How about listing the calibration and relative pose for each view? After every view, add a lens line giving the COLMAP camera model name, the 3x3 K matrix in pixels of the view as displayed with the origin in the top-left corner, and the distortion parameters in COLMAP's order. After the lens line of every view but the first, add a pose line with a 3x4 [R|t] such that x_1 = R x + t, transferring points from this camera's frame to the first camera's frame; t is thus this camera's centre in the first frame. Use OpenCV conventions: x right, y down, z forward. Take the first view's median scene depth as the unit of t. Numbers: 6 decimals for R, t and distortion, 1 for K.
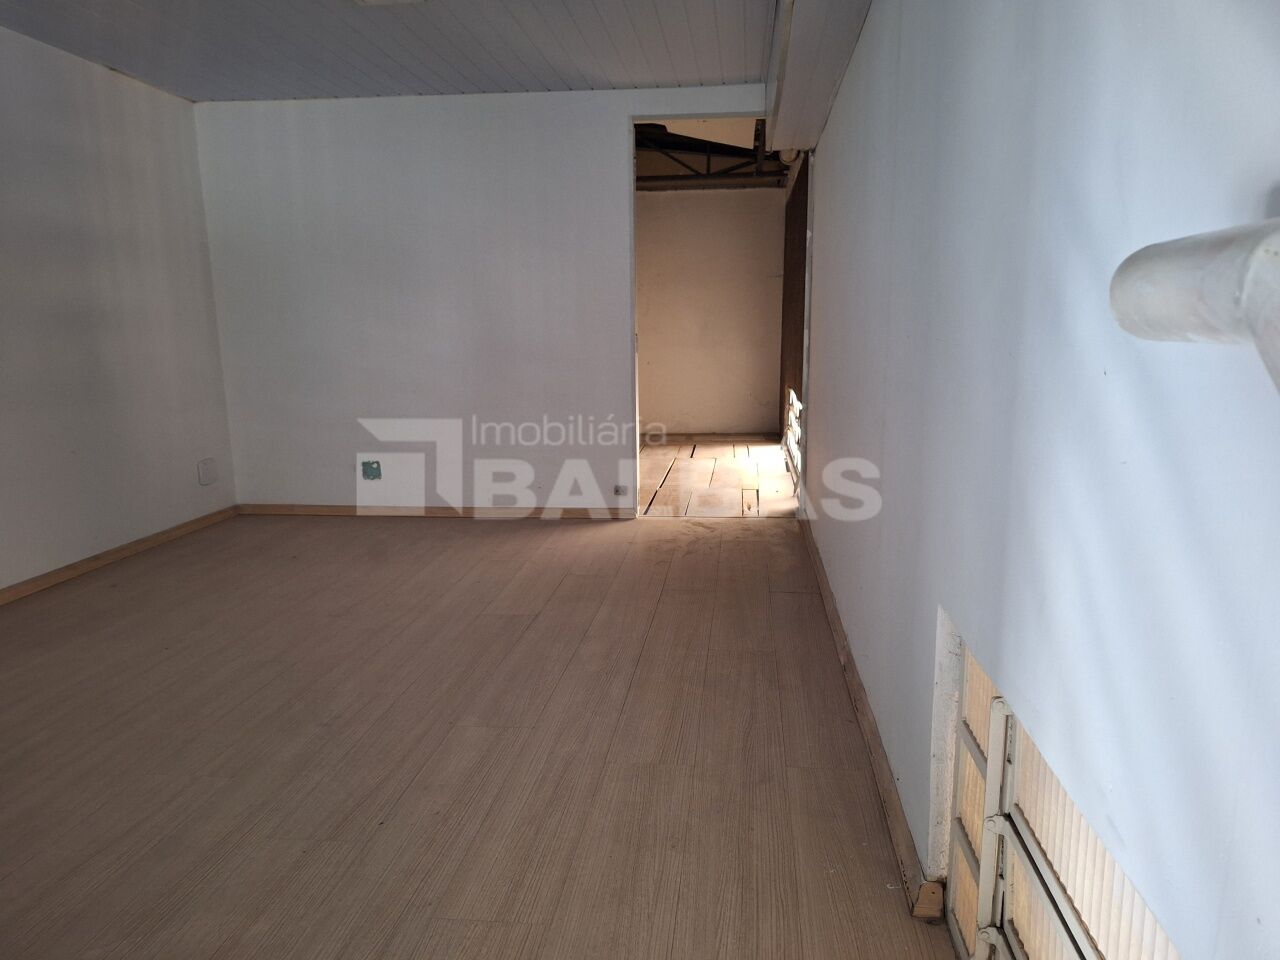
lens RADIAL K [[895.2, 0, 638.7], [0, 895.2, 489.2], [0, 0, 1]] dist [0.076412, -0.096585]
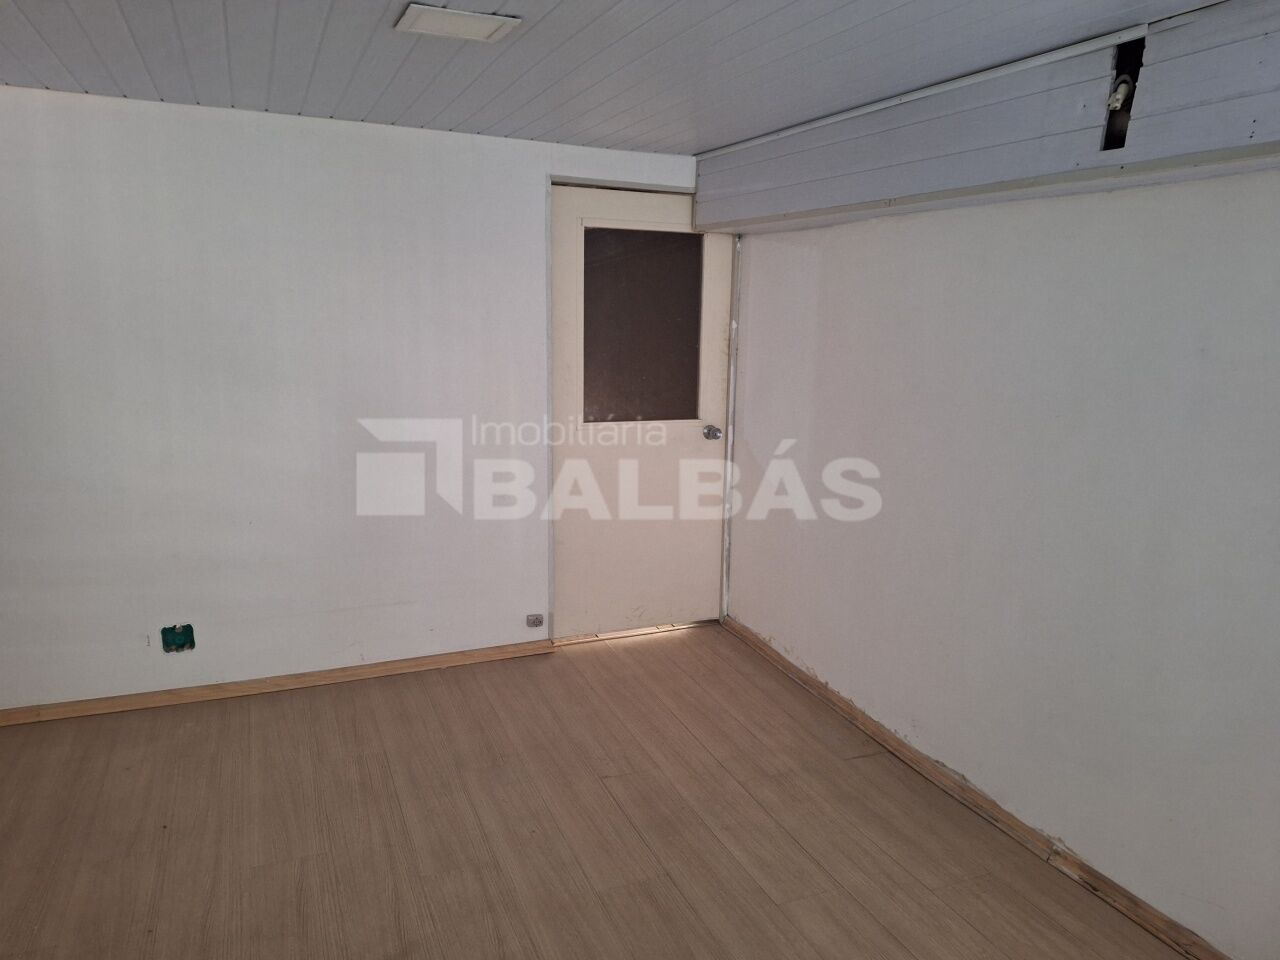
lens RADIAL K [[895.2, 0, 638.7], [0, 895.2, 489.2], [0, 0, 1]] dist [0.076412, -0.096585]
pose [[0.871887, -0.065204, 0.485347, -0.319096], [0.054279, 0.997857, 0.036550, -0.140688], [-0.486690, -0.005523, 0.873557, 0.226131]]
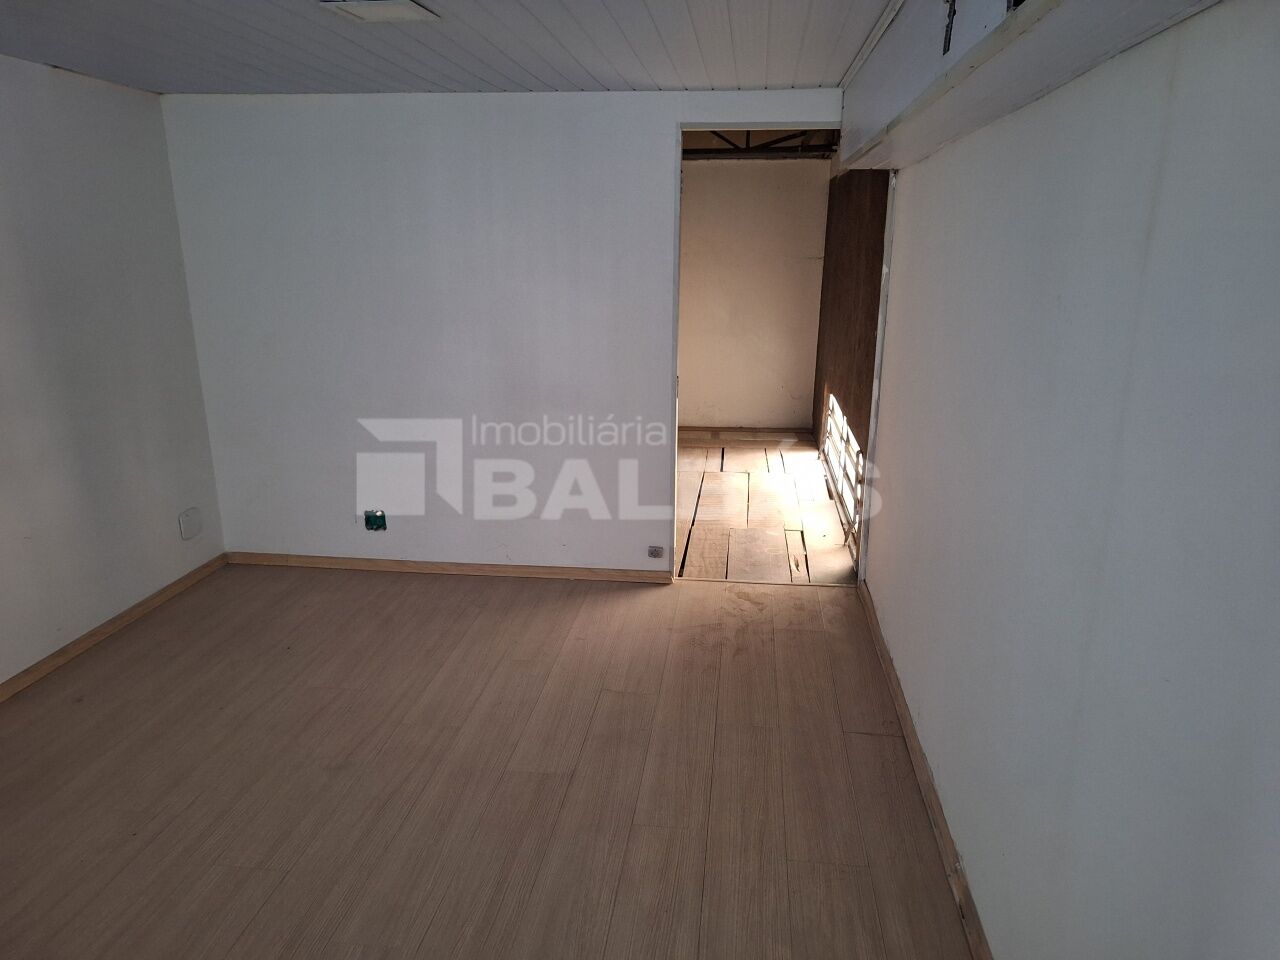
lens RADIAL K [[894.1, 0, 635.7], [0, 894.1, 496.6], [0, 0, 1]] dist [0.079798, -0.078816]
pose [[0.999834, 0.017761, -0.004043, -0.036144], [-0.017320, 0.995693, 0.091077, -0.129925], [0.005644, -0.090992, 0.995836, 0.118114]]
